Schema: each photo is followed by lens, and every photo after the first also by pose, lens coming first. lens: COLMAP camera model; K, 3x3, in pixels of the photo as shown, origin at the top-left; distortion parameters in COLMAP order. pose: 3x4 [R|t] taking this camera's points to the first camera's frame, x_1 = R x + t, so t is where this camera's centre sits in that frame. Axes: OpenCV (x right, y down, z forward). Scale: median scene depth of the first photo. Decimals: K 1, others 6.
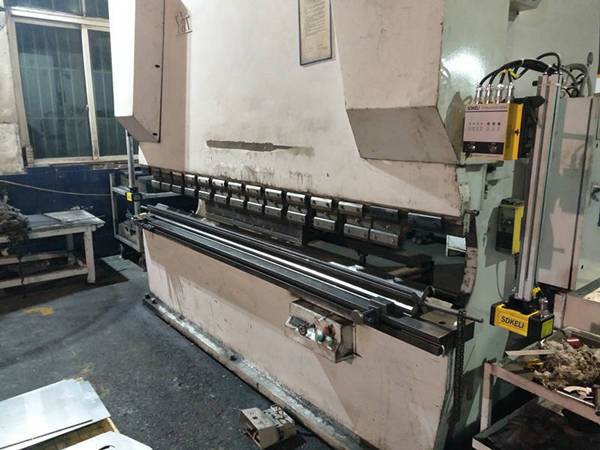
lens RADIAL K [[469.7, 0, 300.0], [0, 469.7, 225.0], [0, 0, 1]] dist [0.013439, 0.002424]
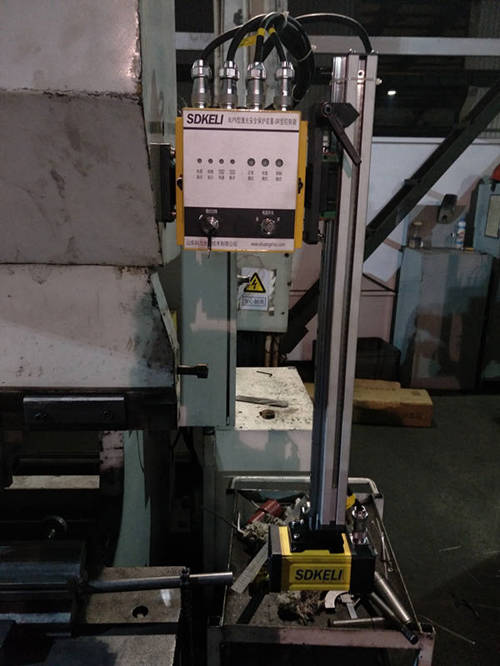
lens RADIAL K [[521.4, 0, 250.0], [0, 521.4, 333.0], [0, 0, 1]] dist [0.013439, 0.002424]
pose [[0.596663, -0.185276, 0.780811, 0.014140], [0.150511, 0.981553, 0.117895, -0.072840], [-0.788251, 0.047177, 0.613543, 0.429154]]
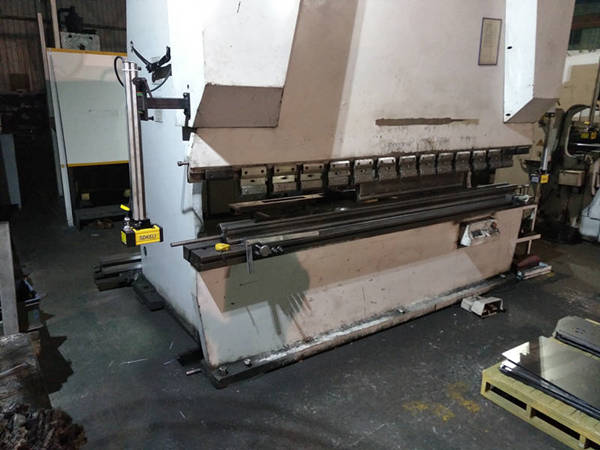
lens RADIAL K [[469.7, 0, 300.0], [0, 469.7, 225.0], [0, 0, 1]] dist [0.013439, 0.002424]
pose [[0.074153, -0.262687, 0.962028, -1.452807], [0.182400, 0.951983, 0.245884, -0.290437], [-0.980424, 0.157241, 0.118506, 1.305312]]
